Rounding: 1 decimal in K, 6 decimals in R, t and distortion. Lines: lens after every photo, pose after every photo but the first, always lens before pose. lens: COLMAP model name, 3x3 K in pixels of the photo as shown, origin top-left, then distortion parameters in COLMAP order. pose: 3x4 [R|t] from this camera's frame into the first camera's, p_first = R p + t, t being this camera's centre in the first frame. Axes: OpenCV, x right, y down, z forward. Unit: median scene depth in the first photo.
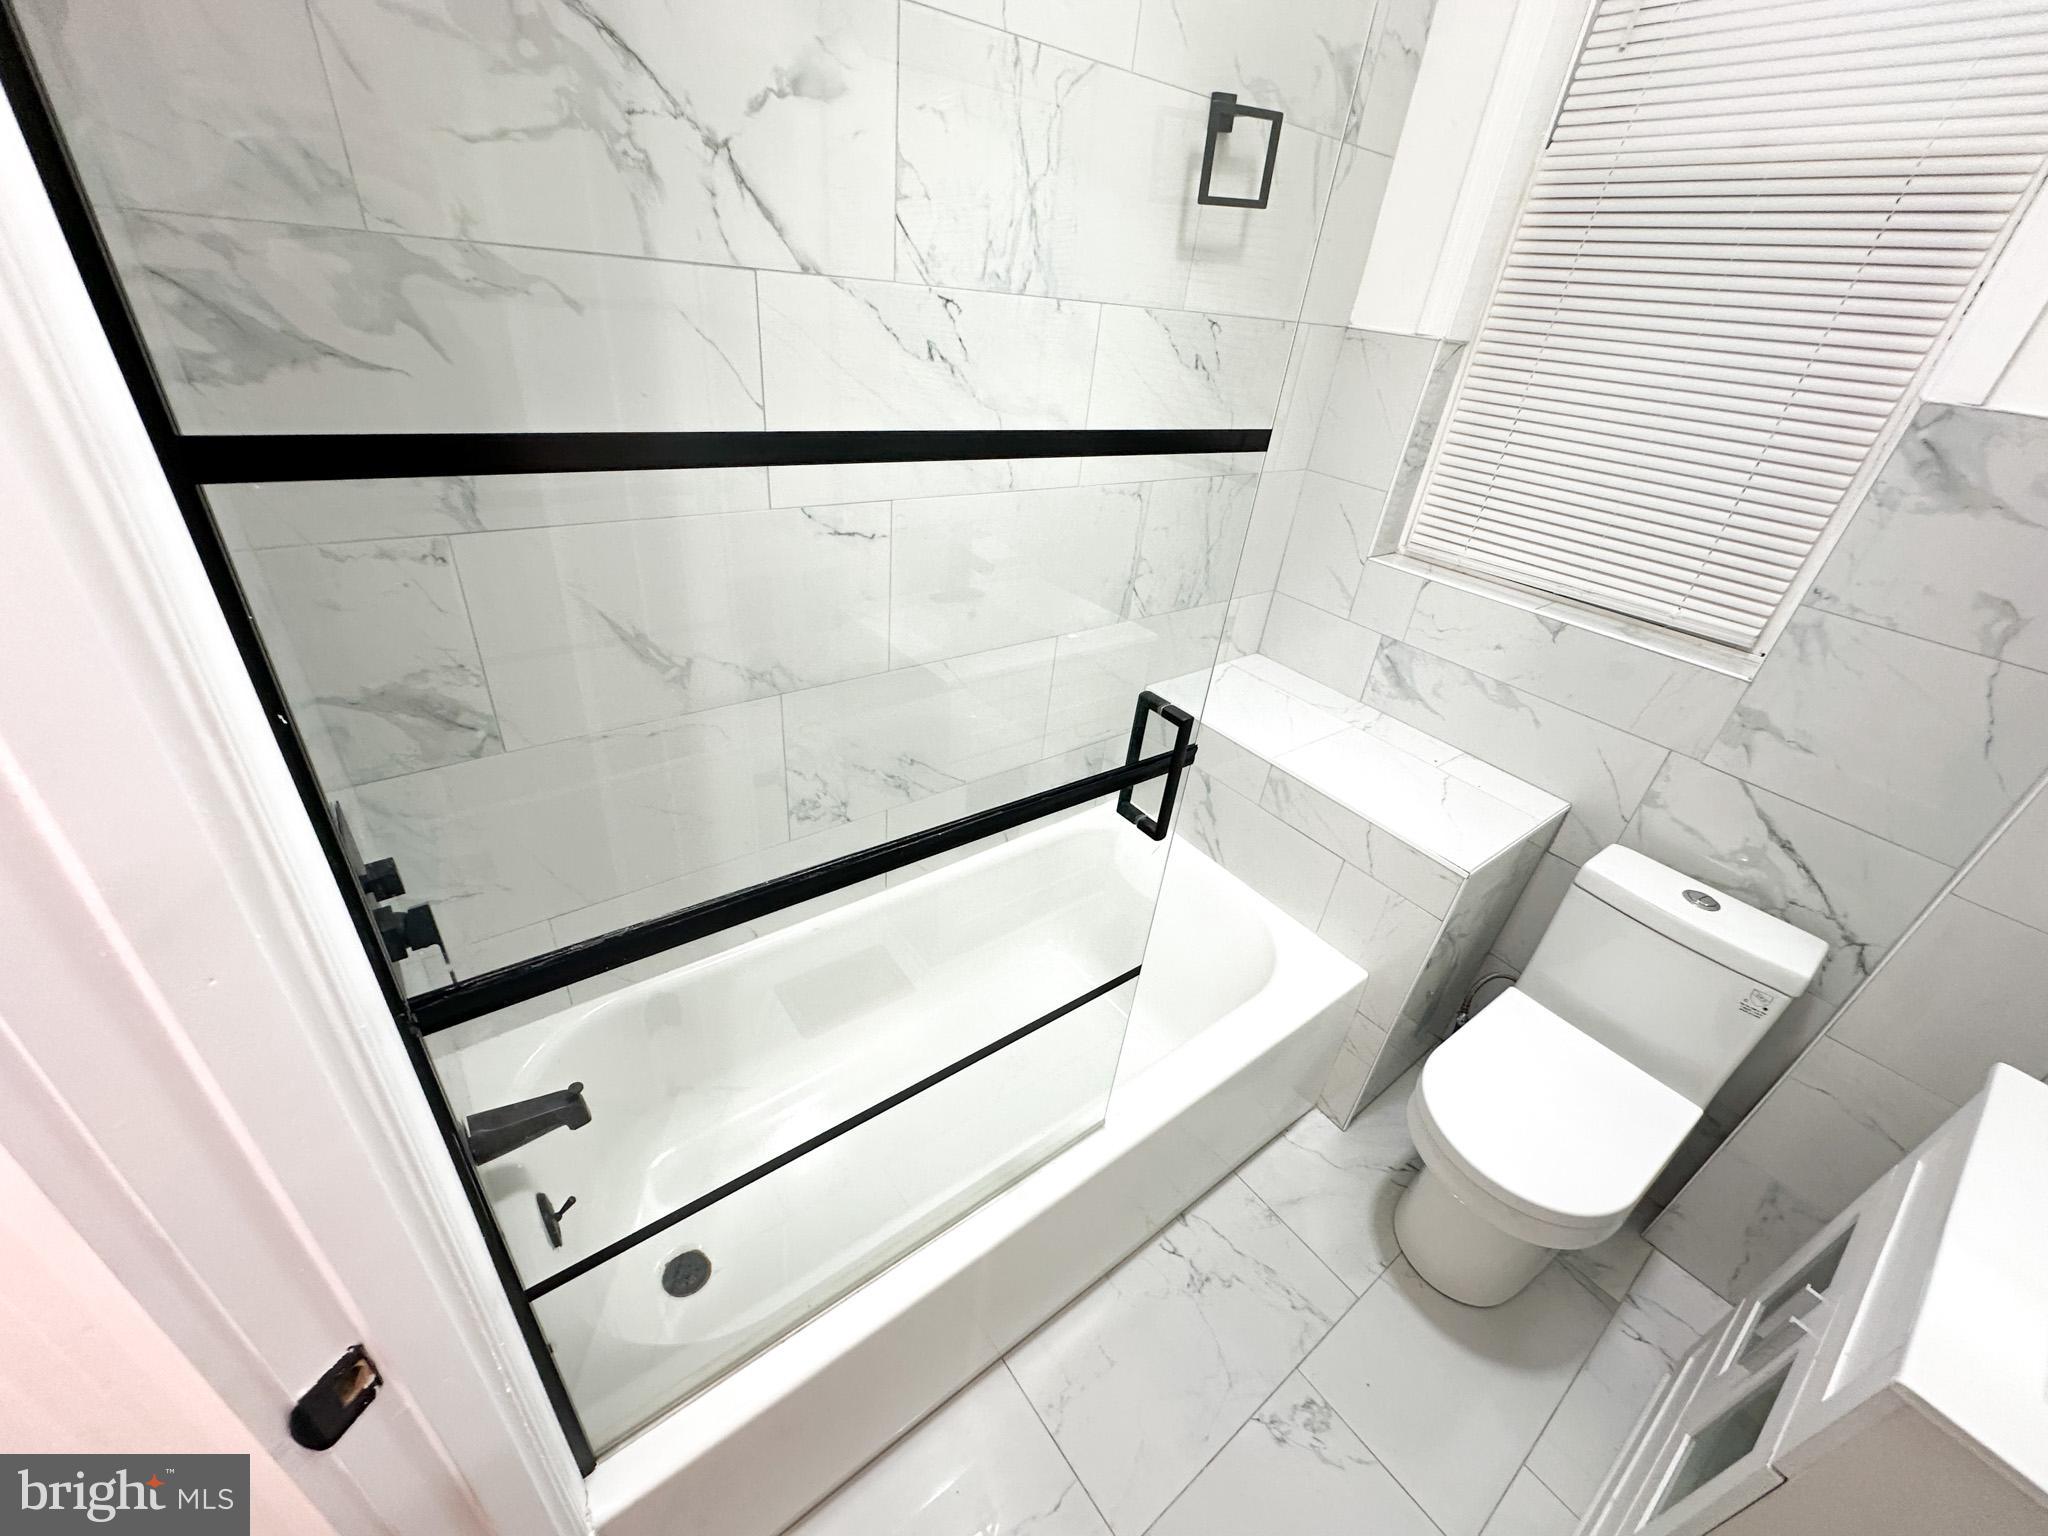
lens RADIAL K [[814.7, 0, 1020.4], [0, 814.7, 770.4], [0, 0, 1]] dist [-0.003963, 0.000997]
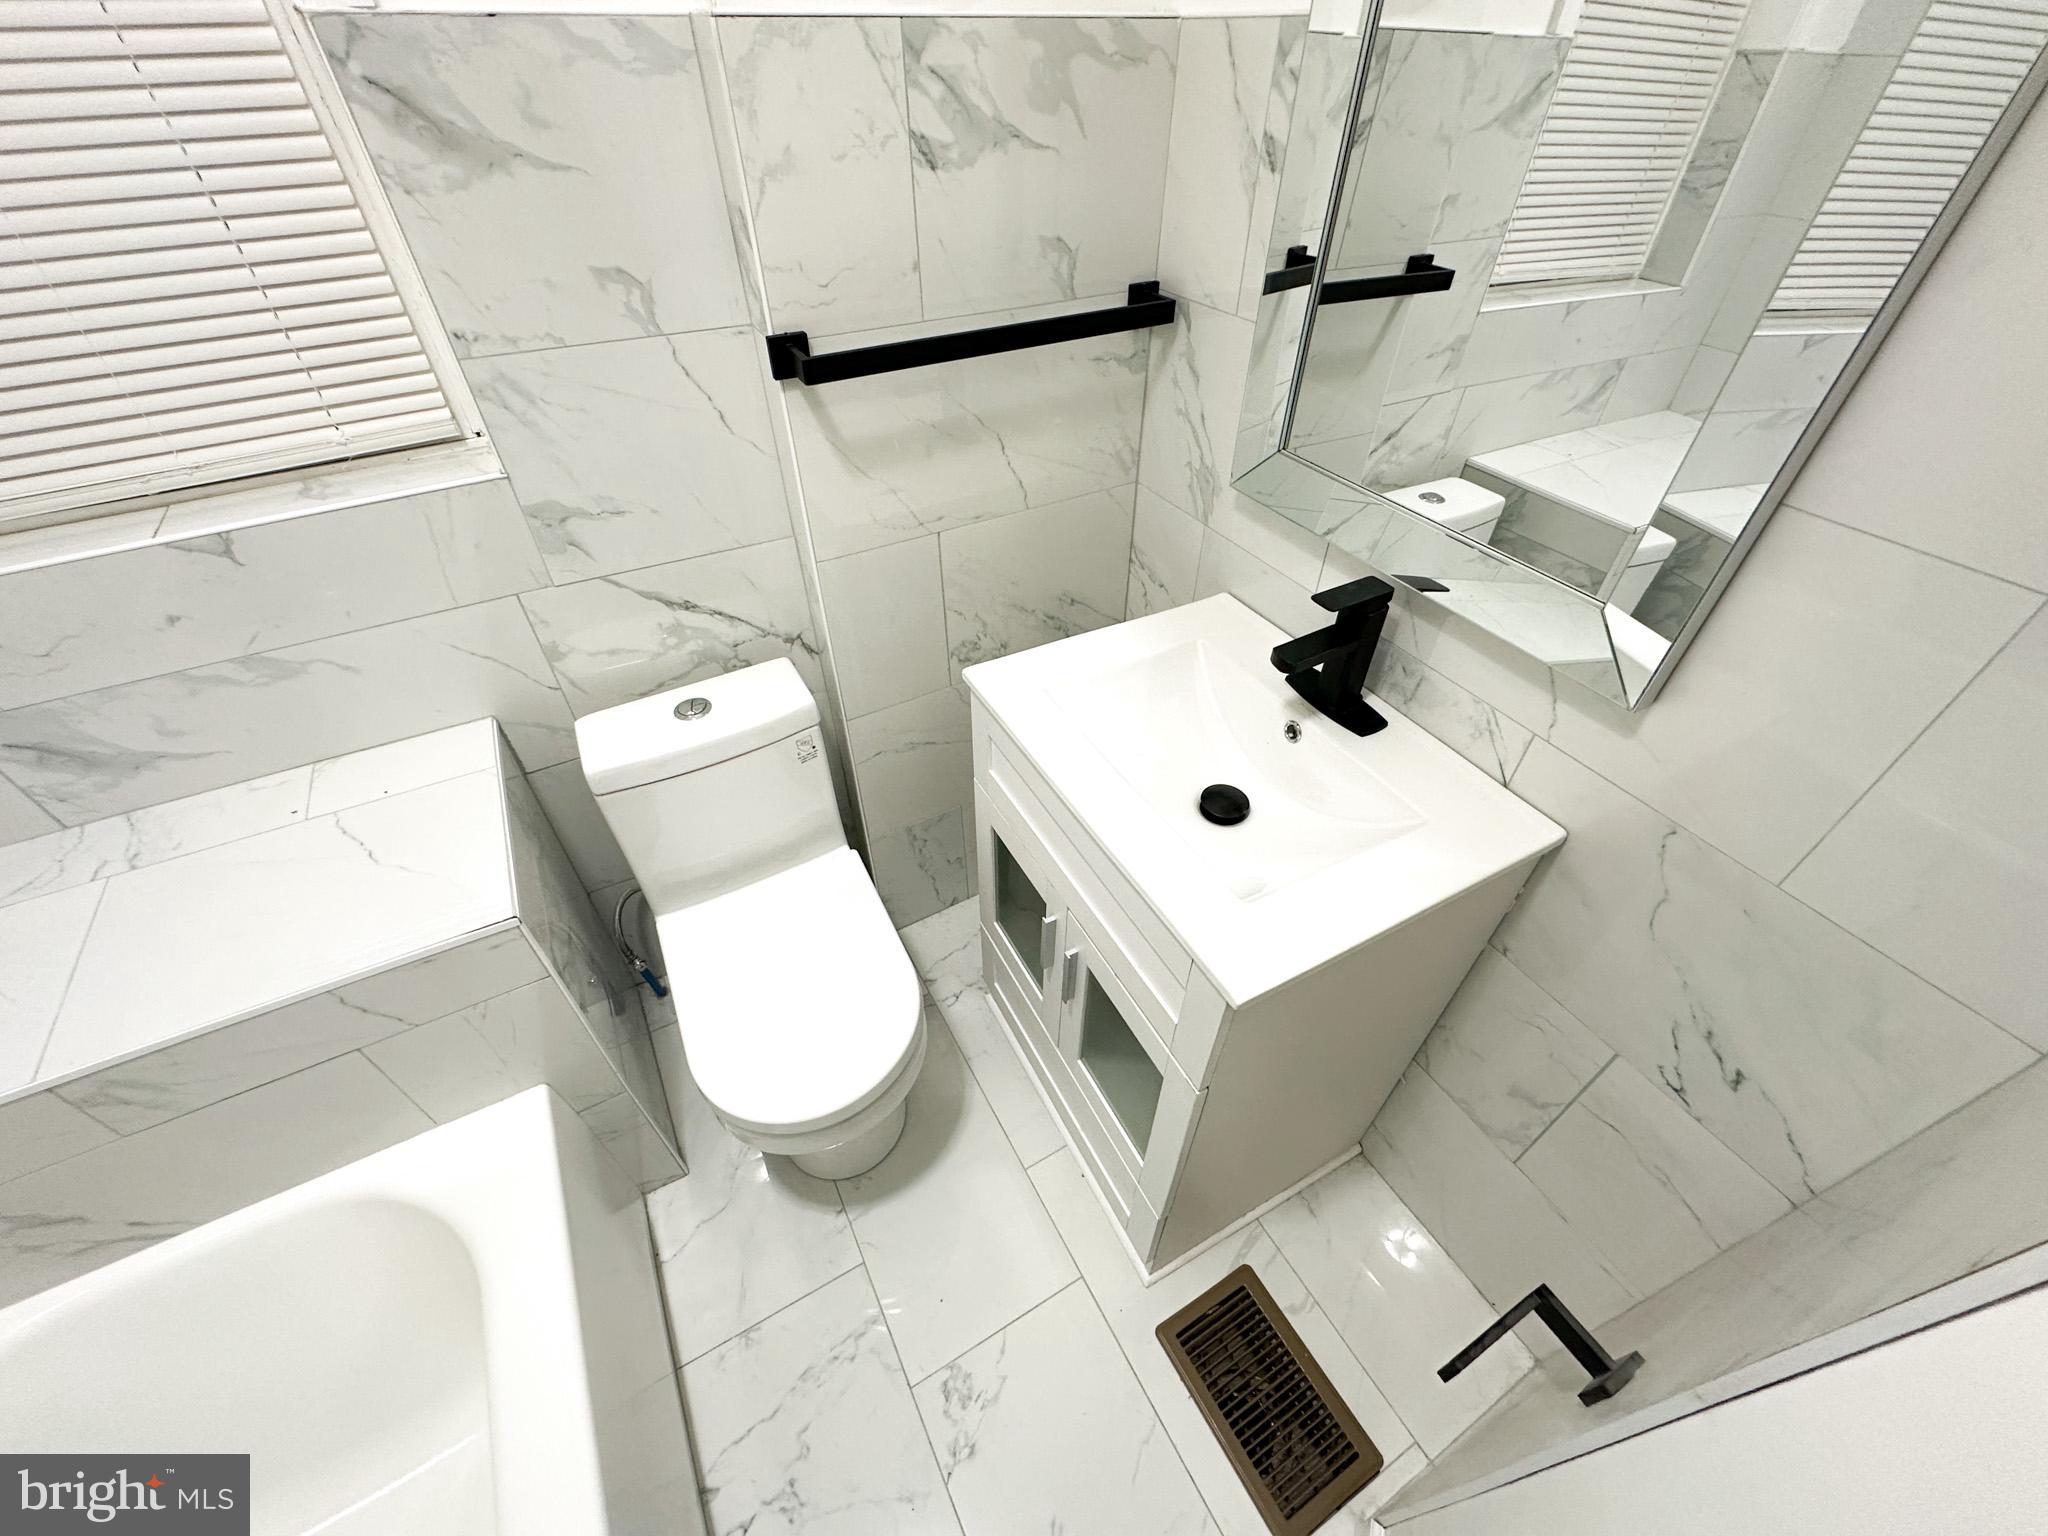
lens RADIAL K [[814.7, 0, 1018.5], [0, 814.7, 765.4], [0, 0, 1]] dist [-0.003963, 0.000997]
pose [[0.146689, -0.730516, 0.666954, 0.249946], [0.529630, 0.627462, 0.570774, -0.112372], [-0.835448, 0.269513, 0.478945, 0.292056]]
